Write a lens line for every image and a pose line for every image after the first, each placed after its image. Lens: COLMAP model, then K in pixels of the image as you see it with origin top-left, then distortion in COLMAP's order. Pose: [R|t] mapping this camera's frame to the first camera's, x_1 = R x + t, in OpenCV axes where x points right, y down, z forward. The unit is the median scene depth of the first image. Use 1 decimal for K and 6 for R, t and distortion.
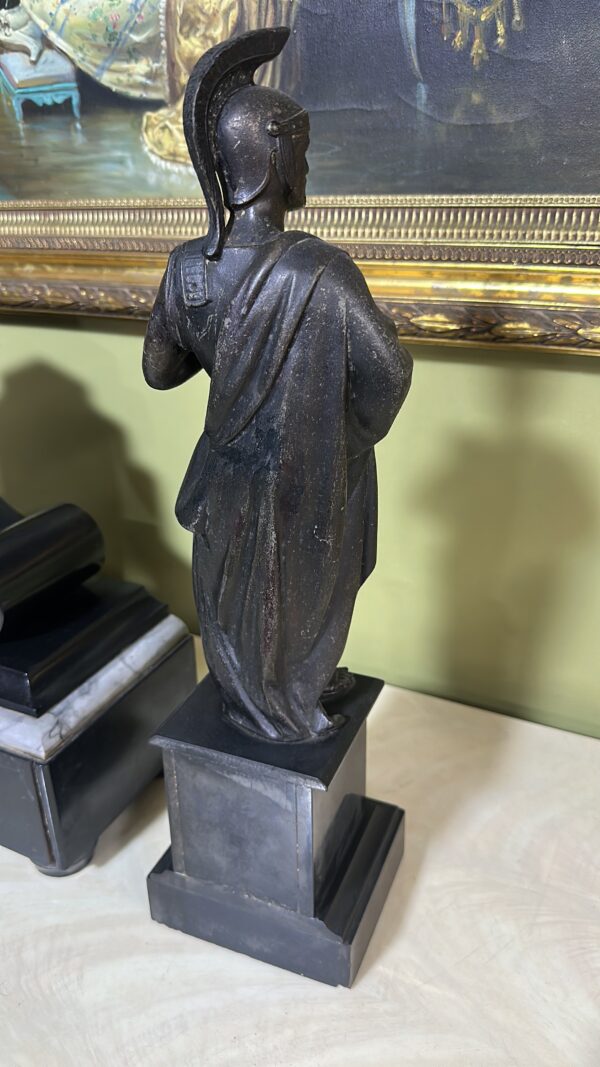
lens RADIAL K [[832.7, 0, 299.1], [0, 832.7, 554.7], [0, 0, 1]] dist [-0.035210, 0.006939]
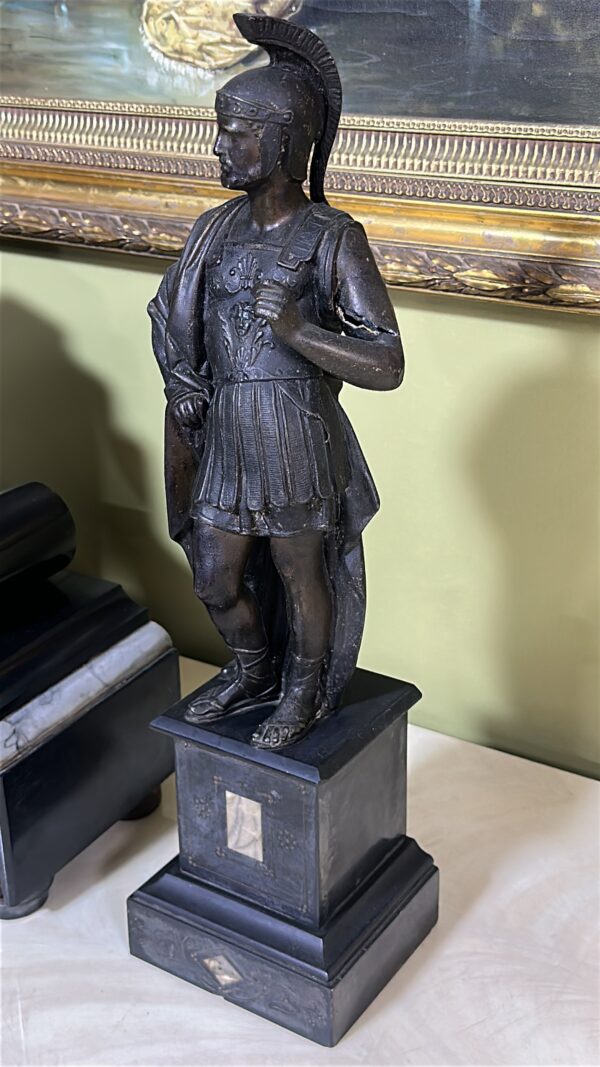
lens RADIAL K [[1374.9, 0, 299.3], [0, 1374.9, 540.8], [0, 0, 1]] dist [0.030413, 0.000000]
pose [[0.996342, 0.036835, -0.077109, 0.096169], [-0.038135, 0.999153, -0.015461, 0.007681], [0.076474, 0.018345, 0.996903, -0.364706]]
